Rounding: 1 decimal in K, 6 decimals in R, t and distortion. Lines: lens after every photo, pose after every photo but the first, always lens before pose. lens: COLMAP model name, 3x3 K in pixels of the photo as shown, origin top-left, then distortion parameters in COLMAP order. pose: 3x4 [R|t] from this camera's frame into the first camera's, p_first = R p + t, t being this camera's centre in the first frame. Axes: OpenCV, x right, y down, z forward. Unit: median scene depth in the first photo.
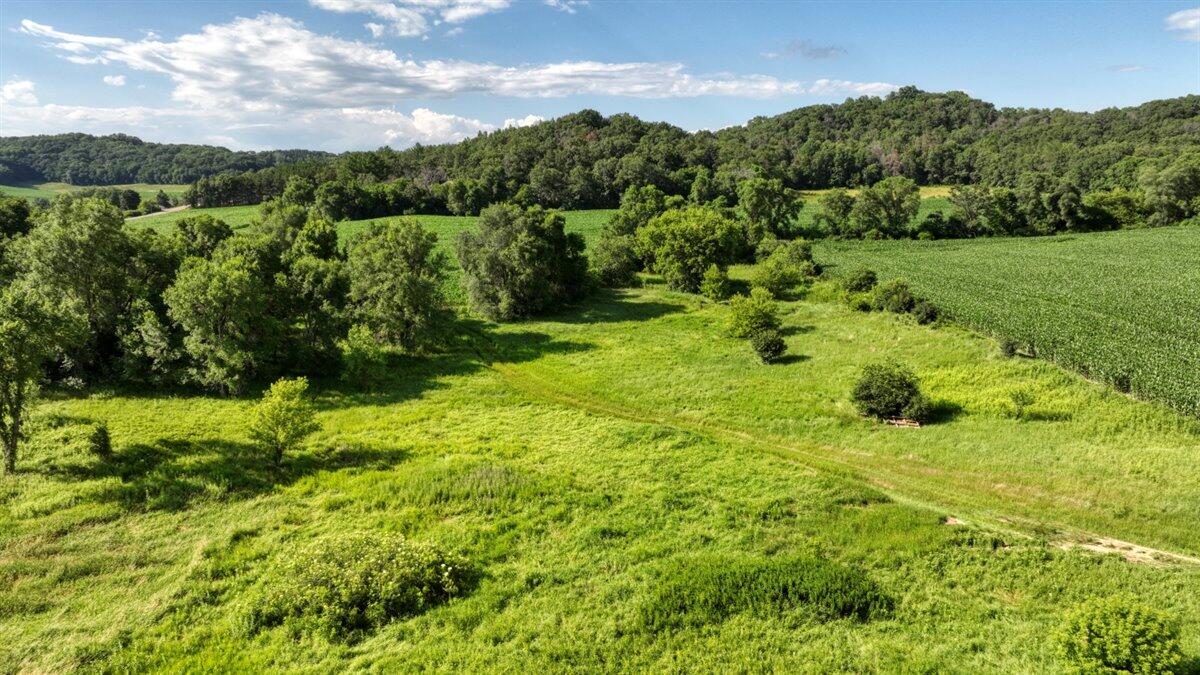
lens RADIAL K [[848.3, 0, 598.4], [0, 848.3, 333.8], [0, 0, 1]] dist [0.000095, 0.020836]
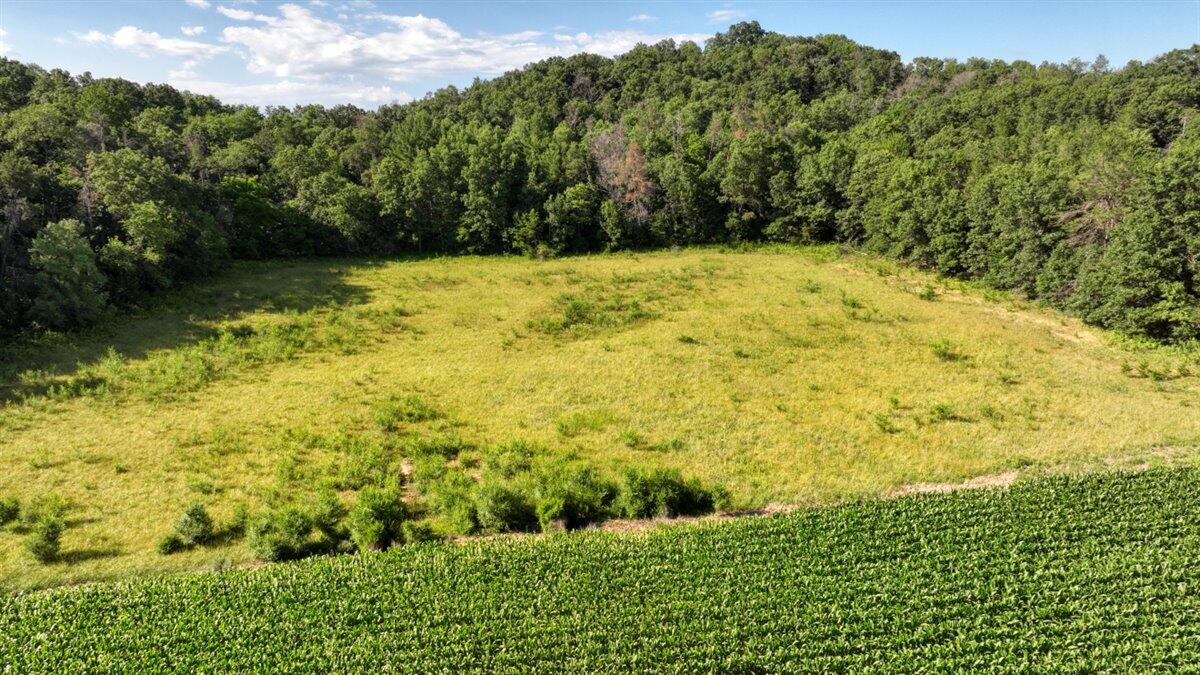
lens RADIAL K [[848.3, 0, 598.4], [0, 848.3, 333.8], [0, 0, 1]] dist [0.000095, 0.020836]
pose [[0.995627, -0.016785, 0.091893, 0.252536], [0.015301, 0.999741, 0.016834, -0.120730], [-0.092152, -0.015354, 0.995627, 0.541912]]
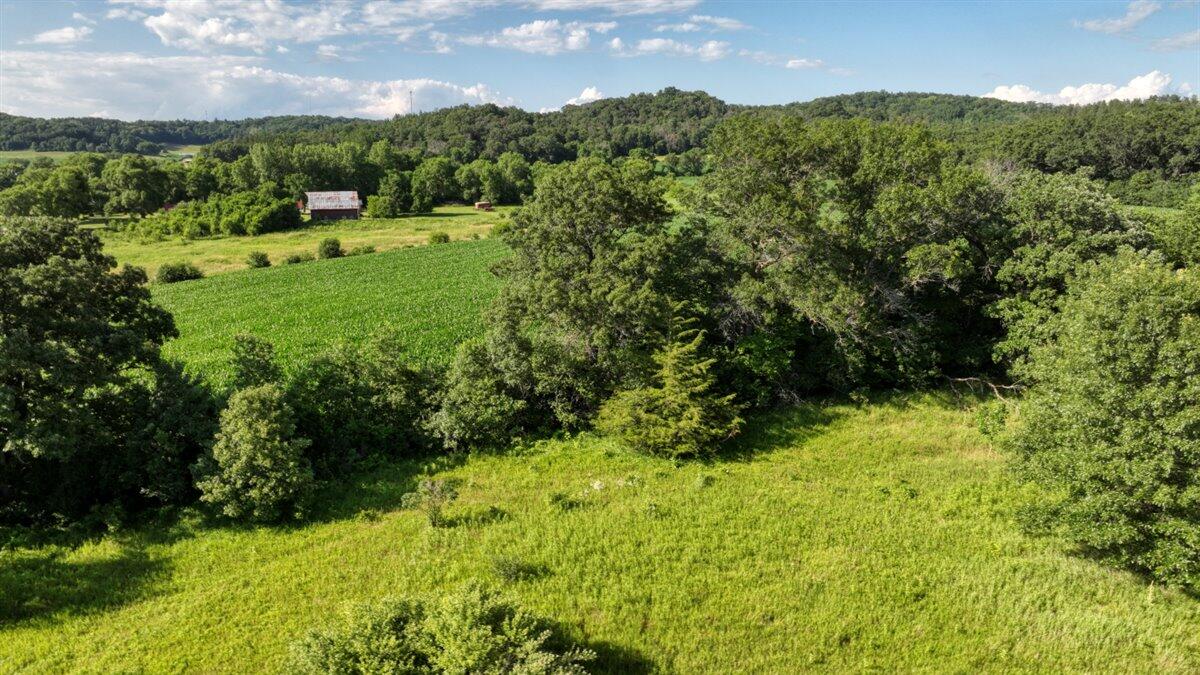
lens RADIAL K [[848.3, 0, 598.4], [0, 848.3, 333.8], [0, 0, 1]] dist [0.000095, 0.020836]
pose [[0.956068, -0.057706, 0.287410, -0.232160], [0.048298, 0.998043, 0.039724, 0.082199], [-0.289140, -0.024098, 0.956983, -0.438824]]
